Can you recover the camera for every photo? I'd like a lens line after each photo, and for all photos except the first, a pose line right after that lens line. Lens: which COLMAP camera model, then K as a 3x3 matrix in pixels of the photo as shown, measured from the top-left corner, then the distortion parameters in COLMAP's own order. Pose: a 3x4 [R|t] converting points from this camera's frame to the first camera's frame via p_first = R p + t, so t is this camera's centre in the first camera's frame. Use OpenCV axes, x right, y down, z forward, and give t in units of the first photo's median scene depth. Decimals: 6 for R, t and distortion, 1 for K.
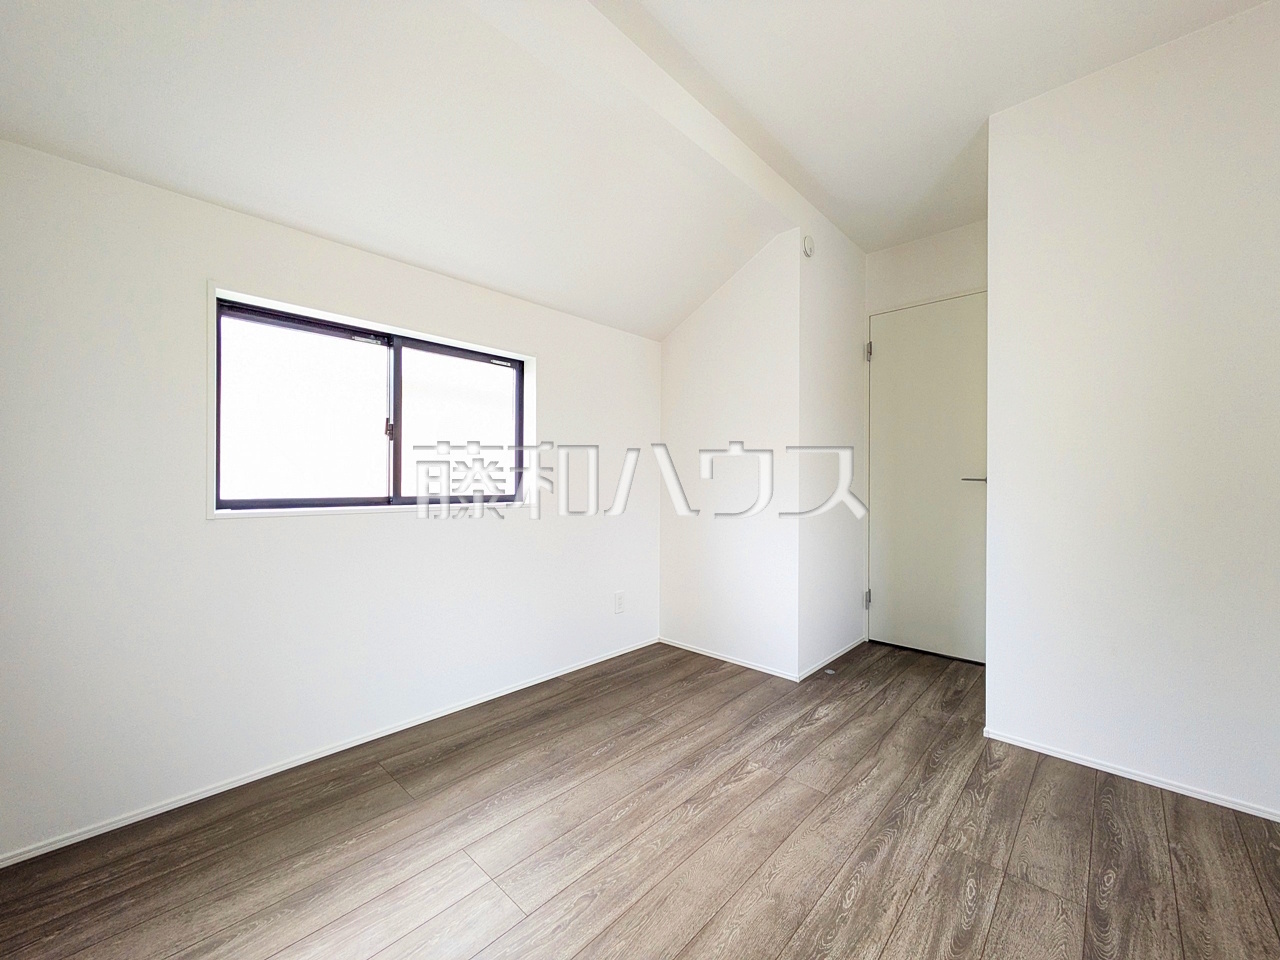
lens RADIAL K [[503.5, 0, 638.6], [0, 503.5, 482.9], [0, 0, 1]] dist [0.000123, 0.000317]
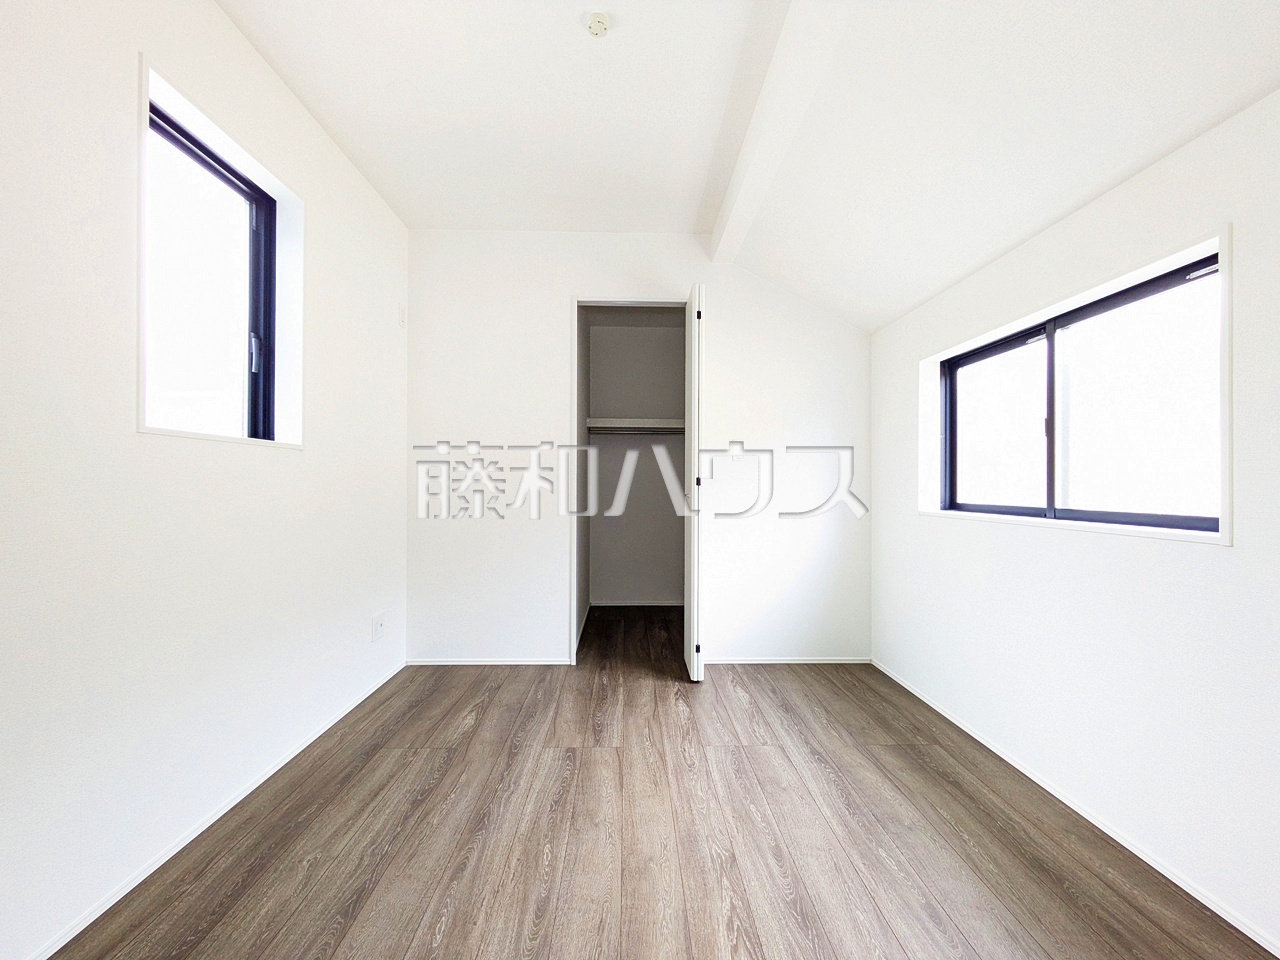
lens RADIAL K [[503.5, 0, 638.6], [0, 503.5, 482.9], [0, 0, 1]] dist [0.000123, 0.000317]
pose [[-0.706043, -0.009573, -0.708105, 0.915882], [-0.006473, 0.999954, -0.007064, -0.007738], [0.708140, -0.000404, -0.706072, 1.643990]]
